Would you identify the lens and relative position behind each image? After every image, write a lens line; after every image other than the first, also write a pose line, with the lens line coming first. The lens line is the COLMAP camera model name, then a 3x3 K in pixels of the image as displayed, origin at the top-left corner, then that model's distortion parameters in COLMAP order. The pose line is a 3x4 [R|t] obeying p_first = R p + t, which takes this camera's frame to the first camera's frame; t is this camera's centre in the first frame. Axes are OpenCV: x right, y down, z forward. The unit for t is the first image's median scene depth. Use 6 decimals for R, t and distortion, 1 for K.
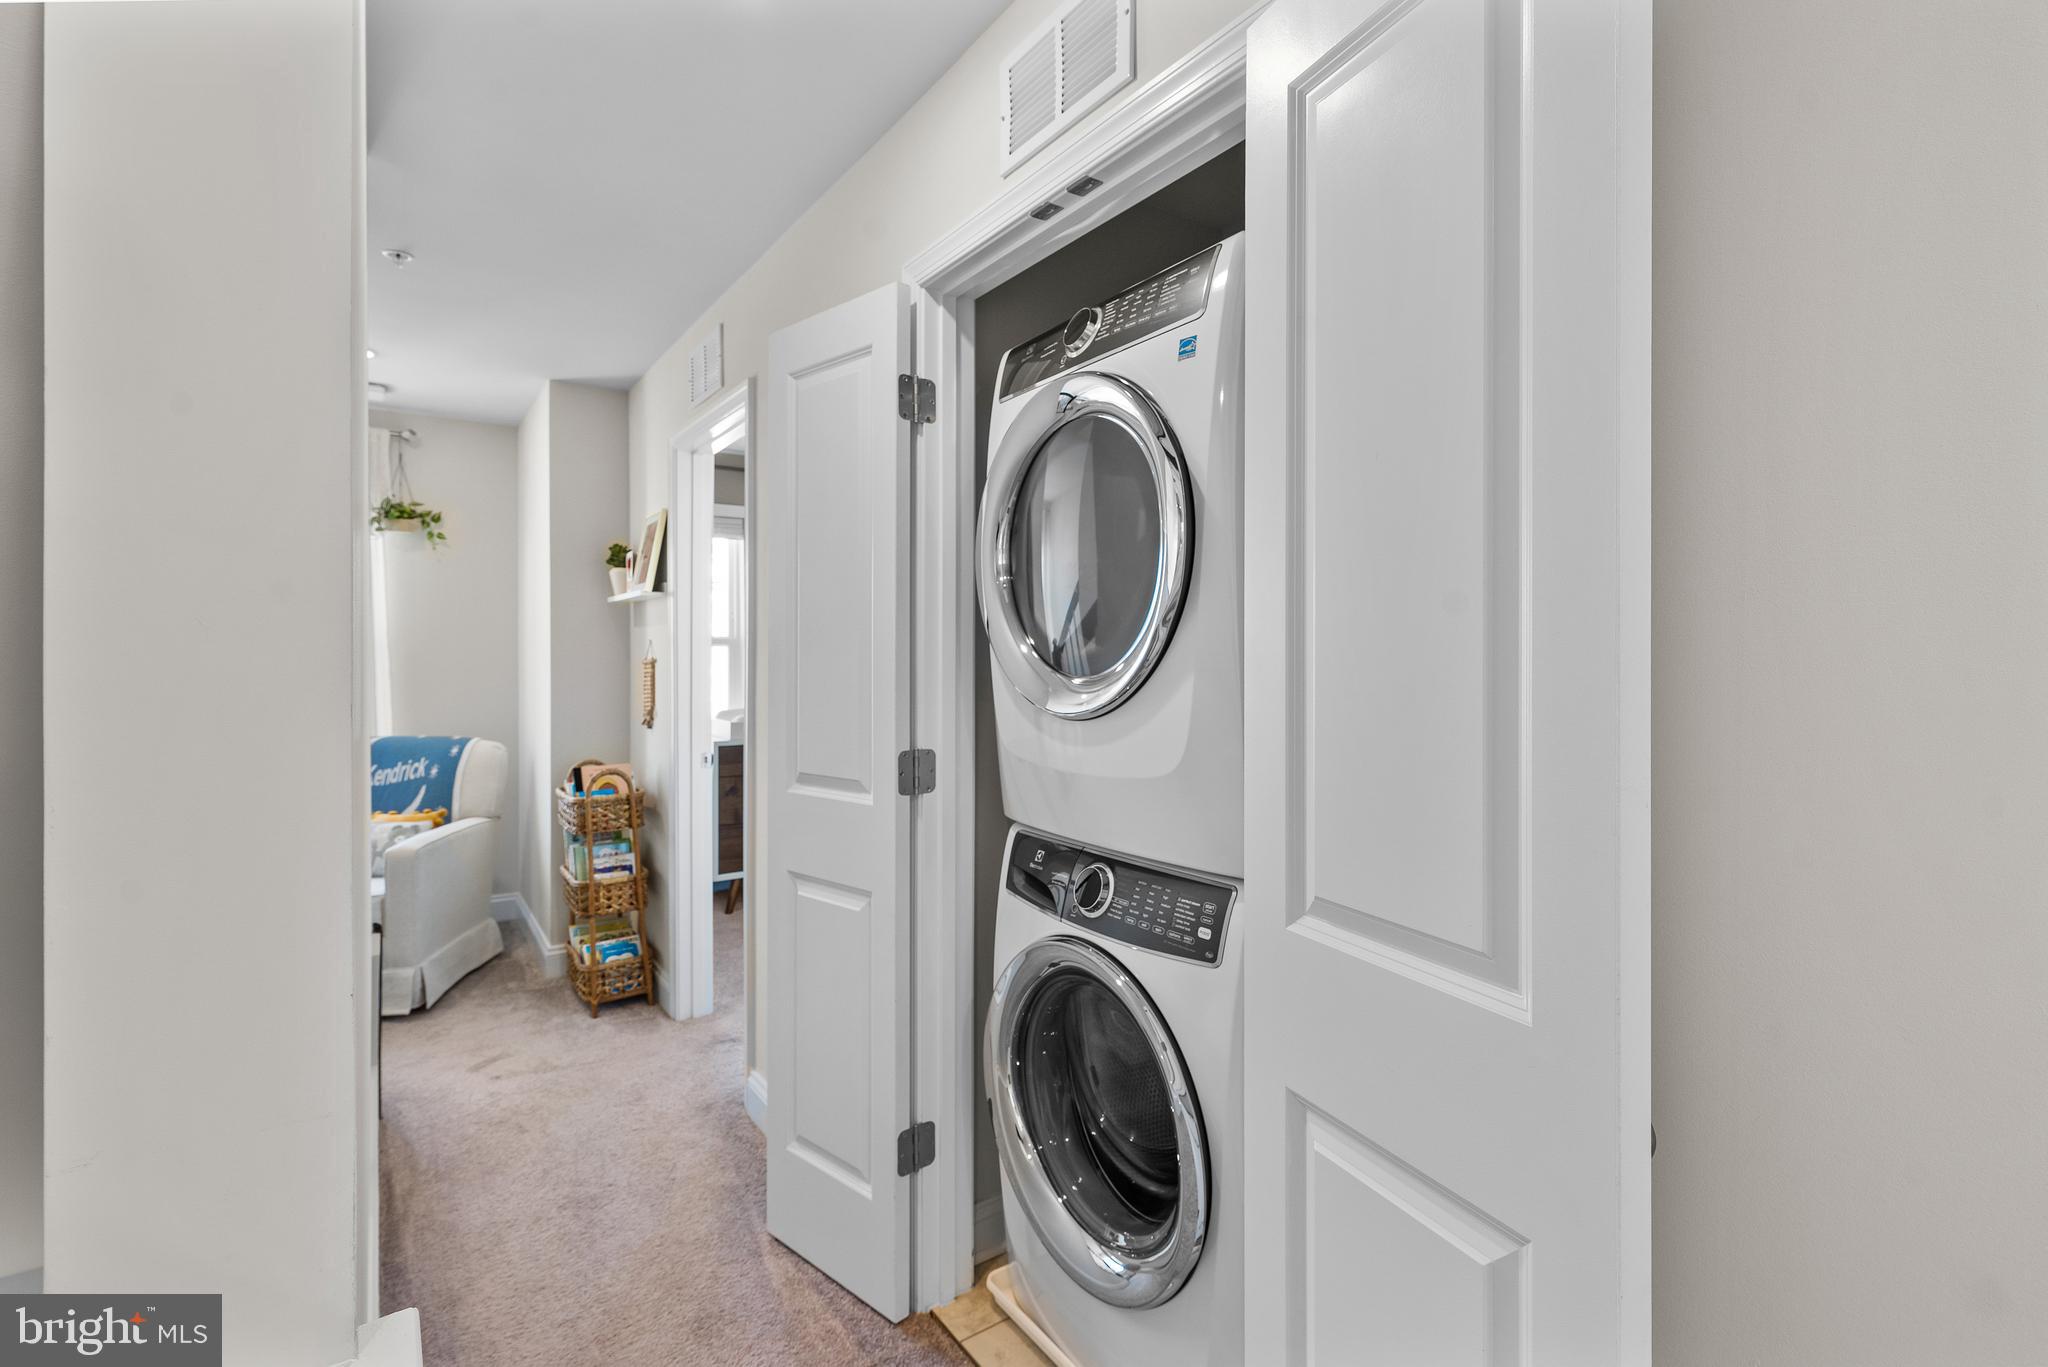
lens RADIAL K [[912.1, 0, 1021.9], [0, 912.1, 669.0], [0, 0, 1]] dist [0.000133, 0.000177]
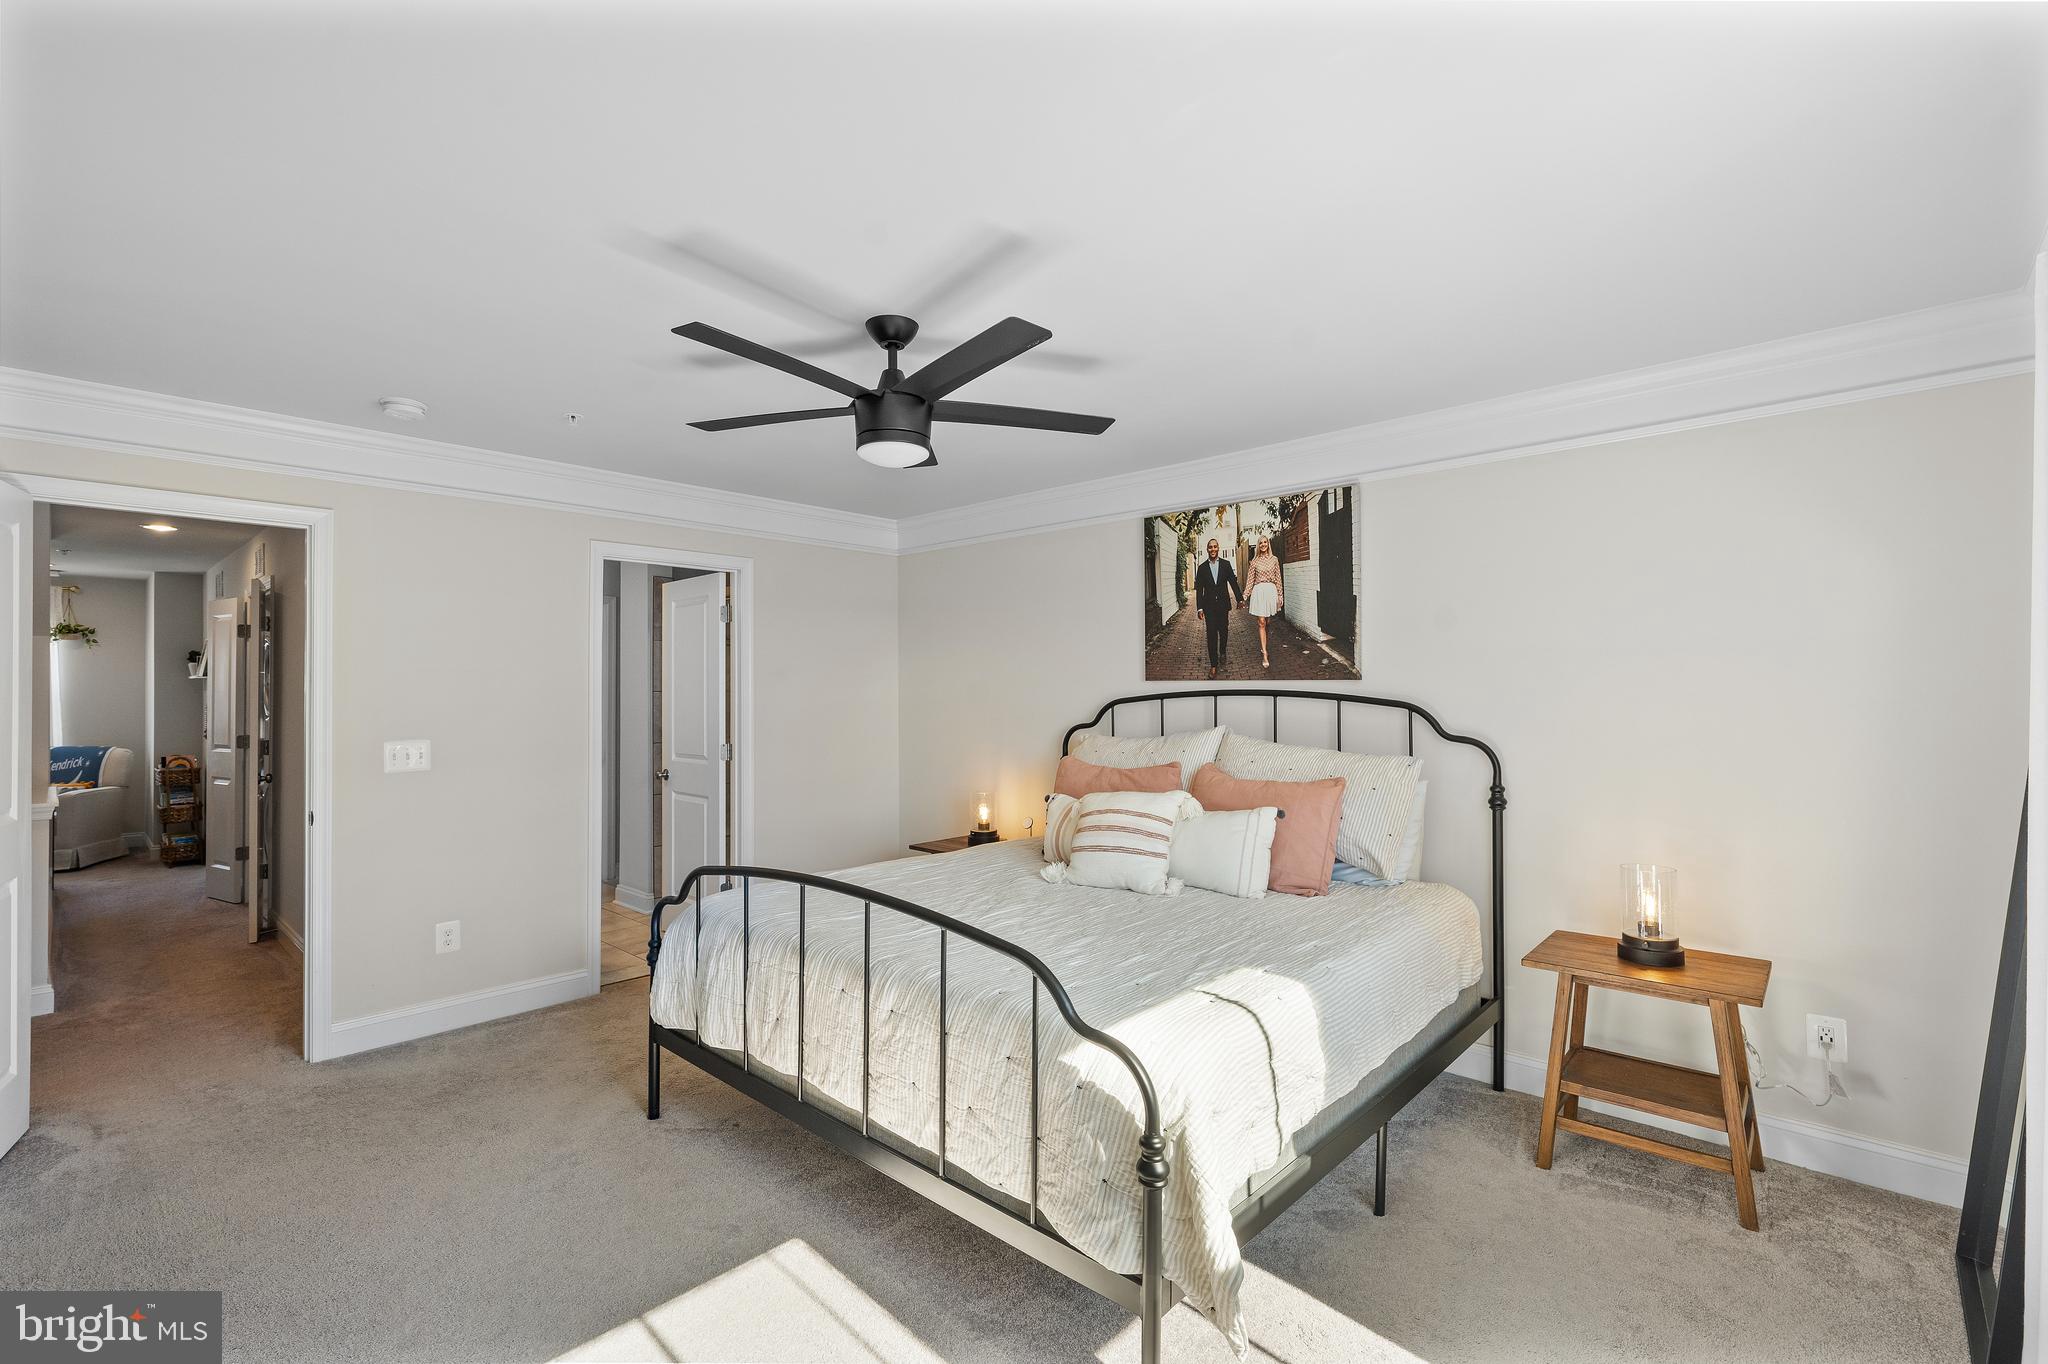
lens RADIAL K [[912.1, 0, 1028.4], [0, 912.1, 687.1], [0, 0, 1]] dist [0.000133, 0.000177]
pose [[0.979630, -0.004201, 0.200769, 0.983346], [0.007565, 0.999844, -0.015989, -0.006023], [-0.200670, 0.017182, 0.979508, -1.386742]]
